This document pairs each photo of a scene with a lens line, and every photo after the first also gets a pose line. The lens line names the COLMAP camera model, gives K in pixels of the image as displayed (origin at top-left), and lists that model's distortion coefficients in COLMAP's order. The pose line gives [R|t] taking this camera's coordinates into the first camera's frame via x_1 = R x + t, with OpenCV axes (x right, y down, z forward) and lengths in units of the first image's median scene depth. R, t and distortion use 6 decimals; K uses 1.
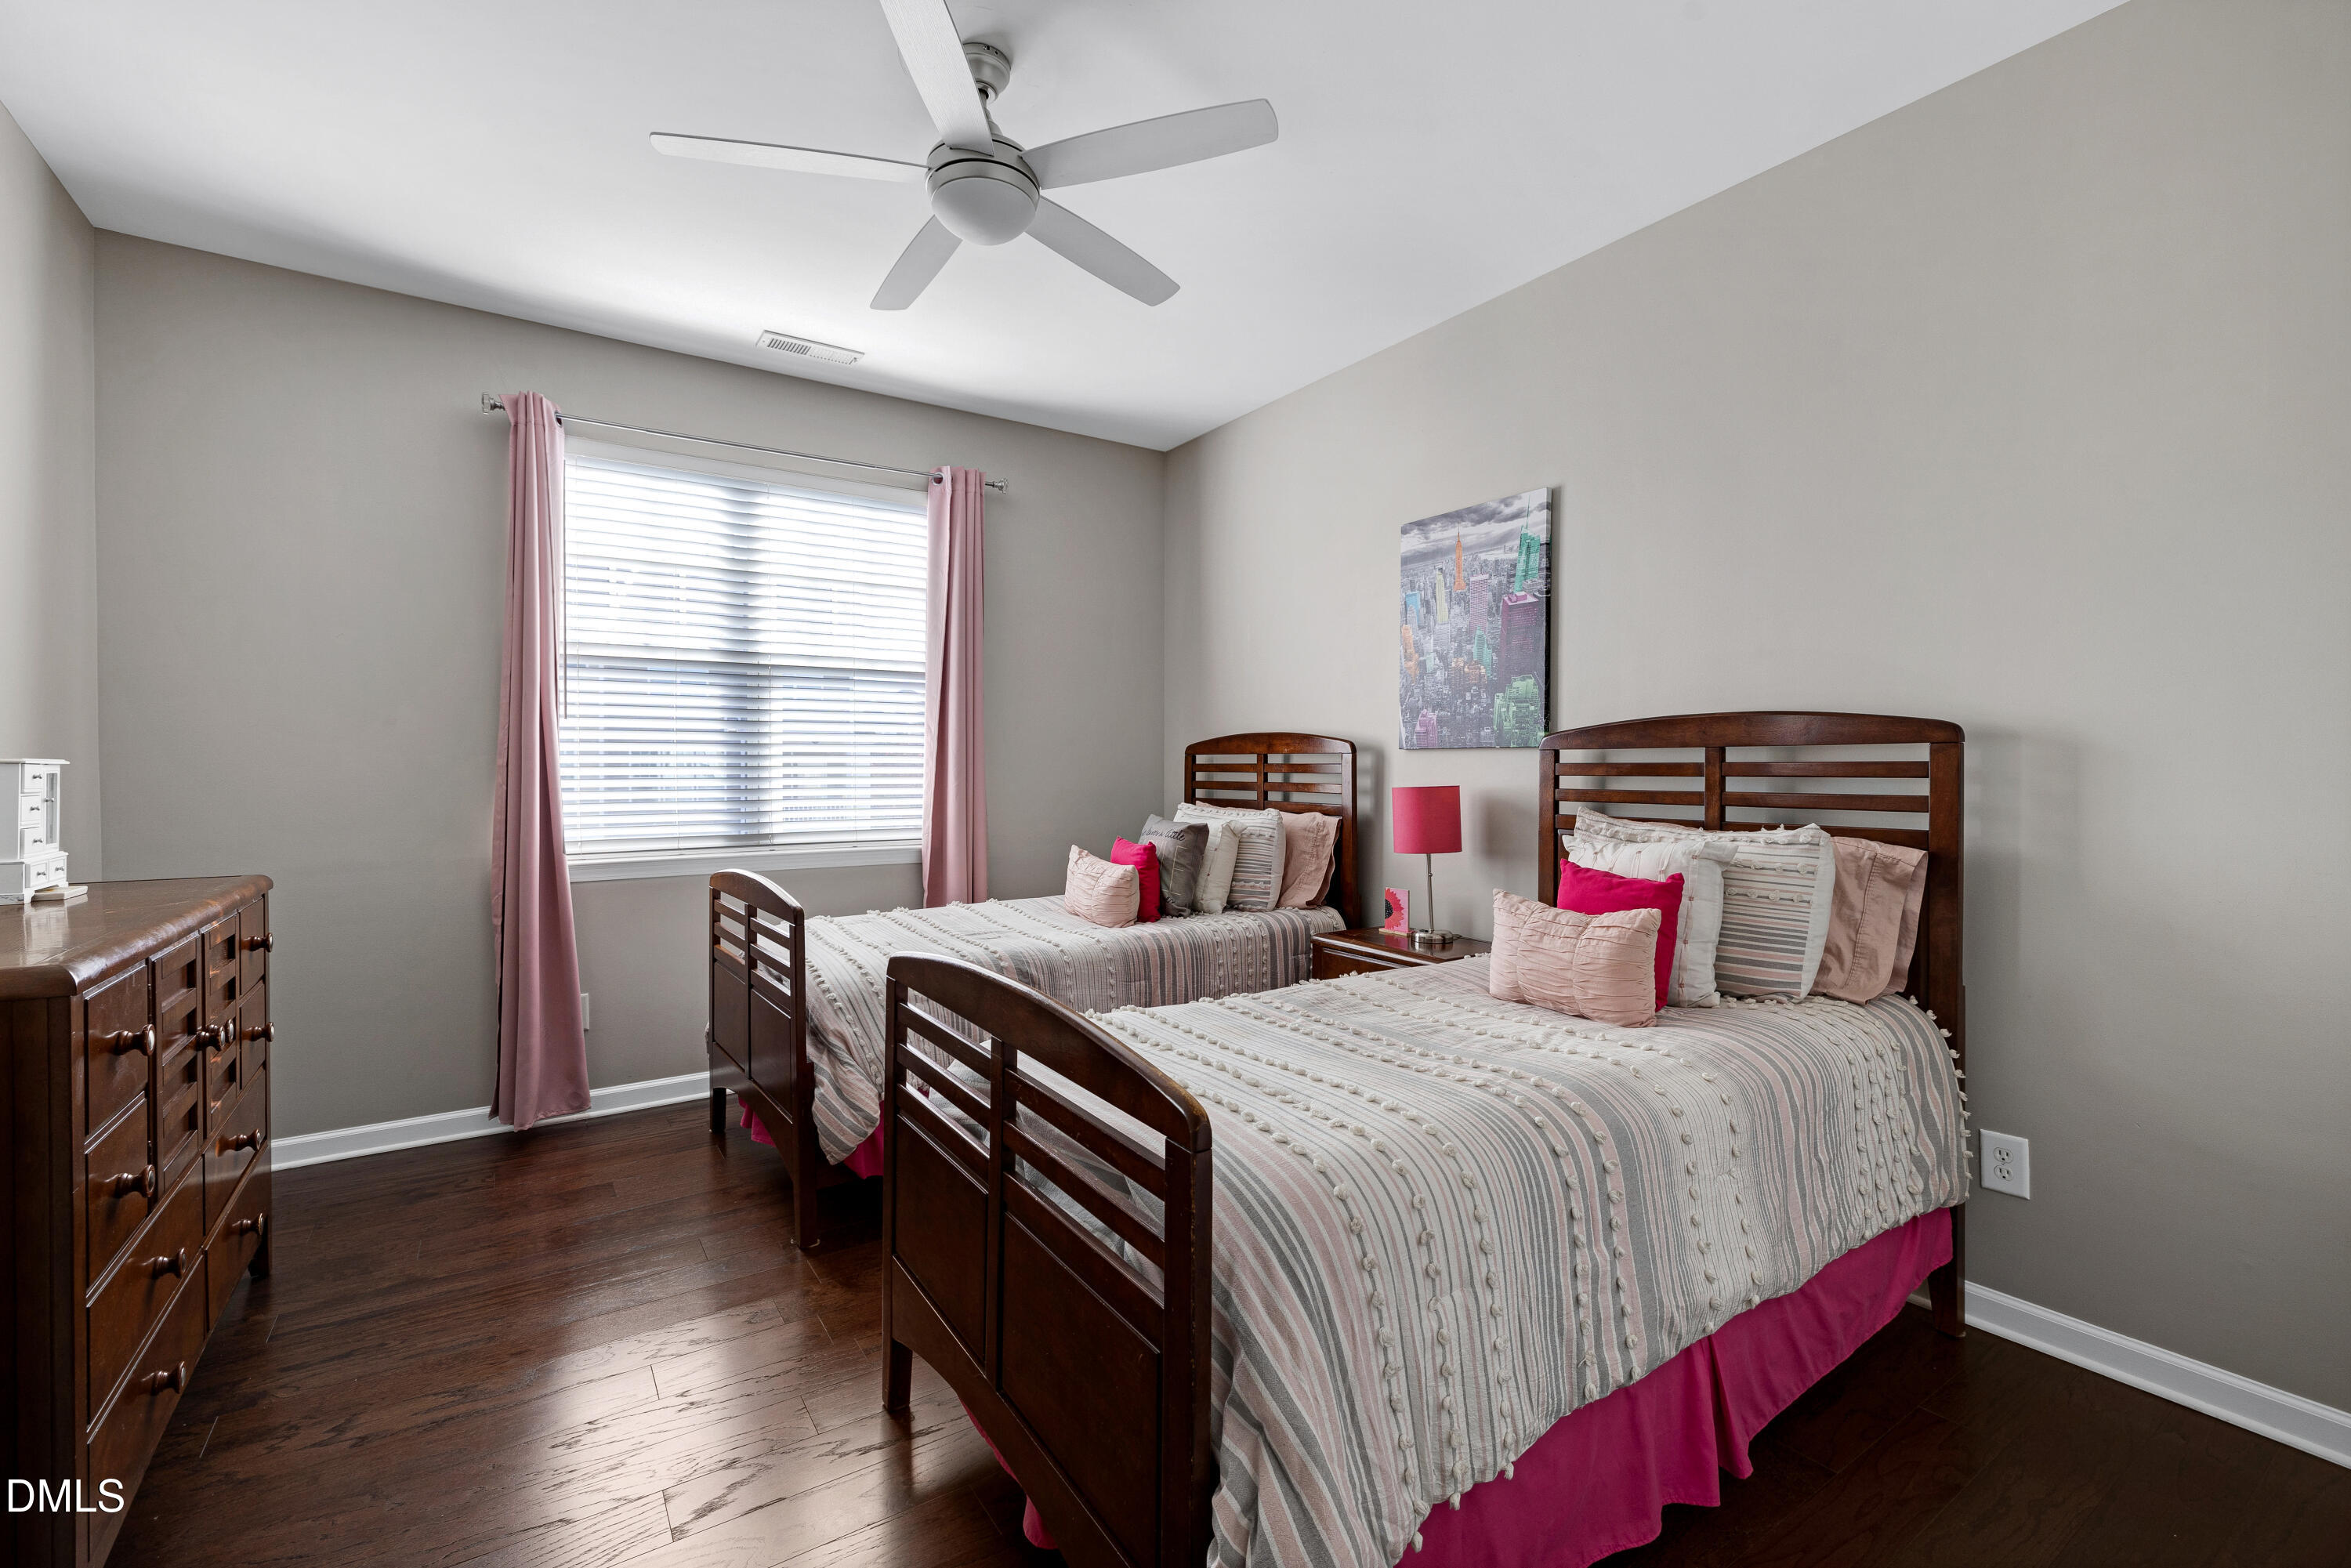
lens RADIAL K [[1012.1, 0, 1187.0], [0, 1012.1, 775.0], [0, 0, 1]] dist [0.003696, 0.000246]
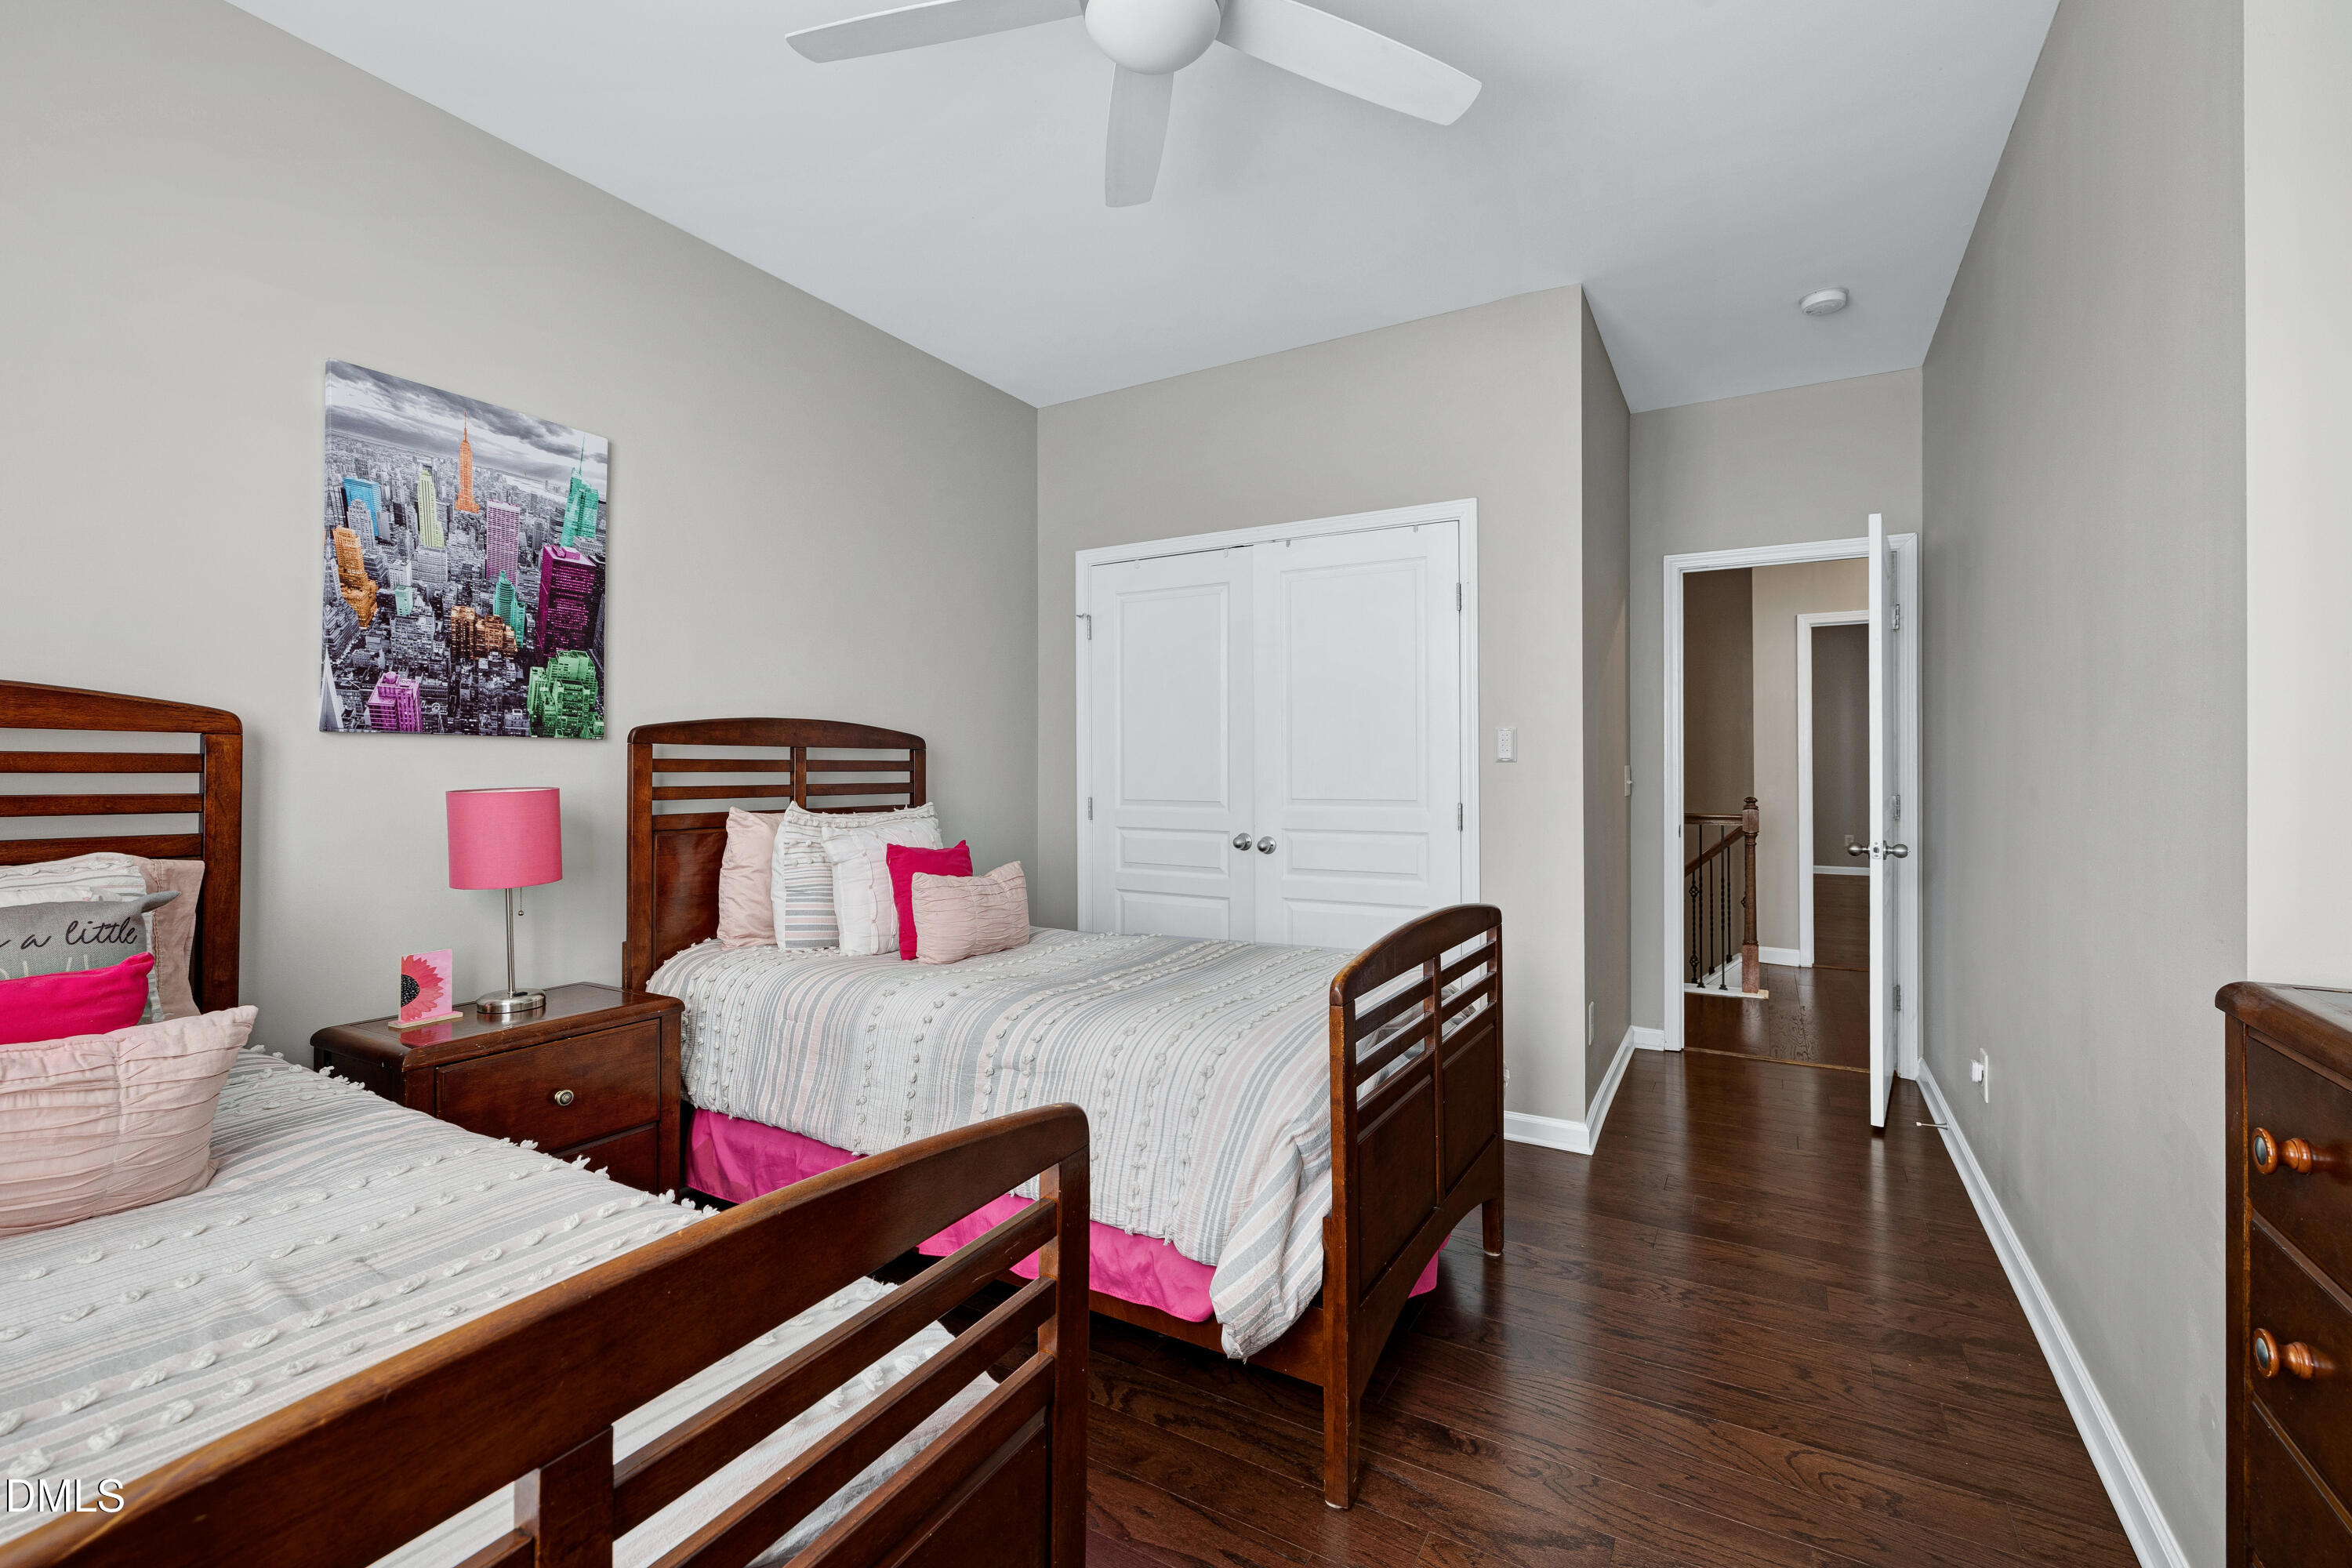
lens RADIAL K [[1012.5, 0, 1182.9], [0, 1012.5, 771.9], [0, 0, 1]] dist [0.003696, 0.000246]
pose [[-0.431602, -0.009094, 0.902018, -0.598679], [0.001173, 0.999943, 0.010642, -0.007989], [-0.902063, 0.005651, -0.431567, 0.873406]]
